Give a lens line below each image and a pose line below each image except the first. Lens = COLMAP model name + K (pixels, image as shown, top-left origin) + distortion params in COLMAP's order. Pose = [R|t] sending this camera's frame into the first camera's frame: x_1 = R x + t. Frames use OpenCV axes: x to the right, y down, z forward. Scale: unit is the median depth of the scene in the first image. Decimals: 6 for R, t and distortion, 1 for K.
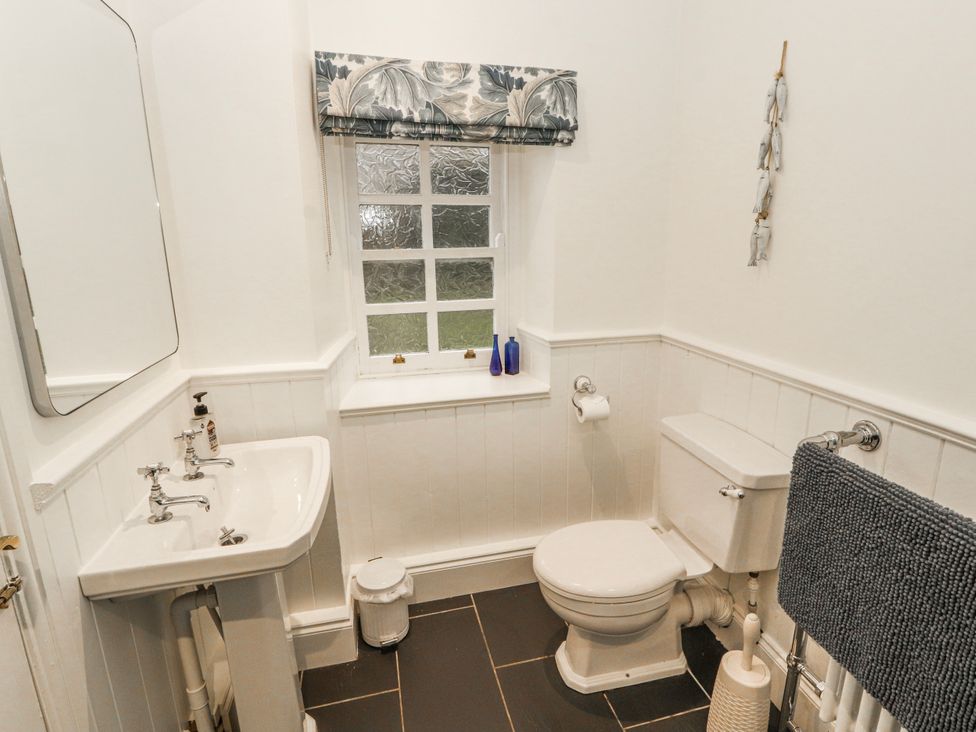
lens RADIAL K [[505.1, 0, 480.2], [0, 505.1, 364.1], [0, 0, 1]] dist [-0.001343, -0.011322]
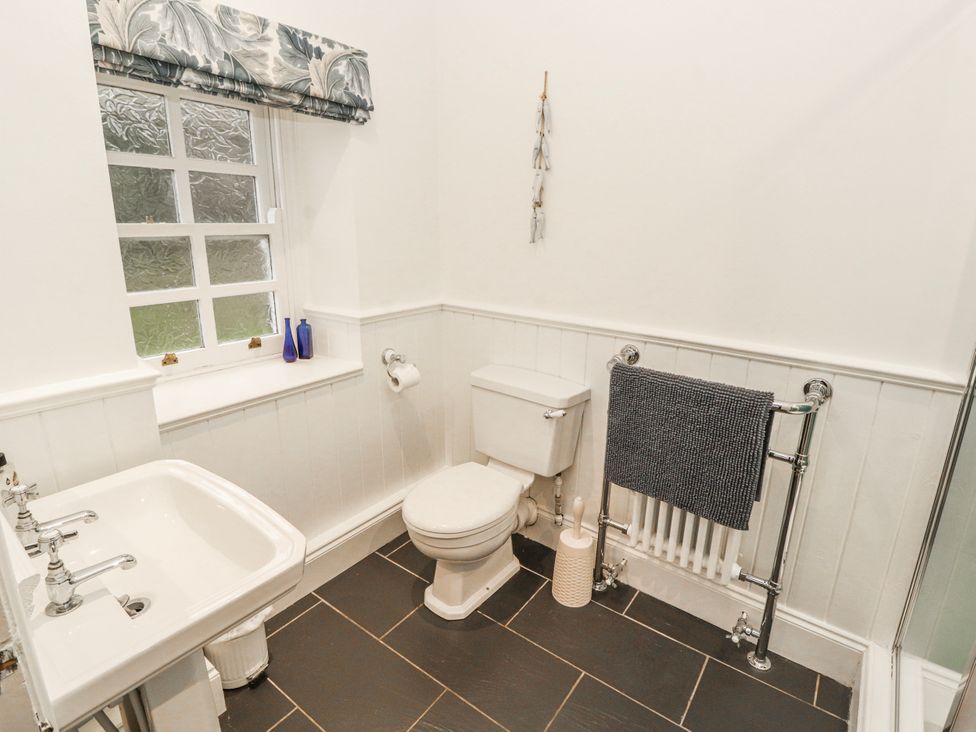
lens RADIAL K [[505.1, 0, 496.7], [0, 505.1, 361.9], [0, 0, 1]] dist [-0.001343, -0.011322]
pose [[0.768025, -0.147974, 0.623091, -0.349283], [0.125008, 0.988864, 0.080755, -0.007129], [-0.628101, 0.015869, 0.777970, 0.046355]]
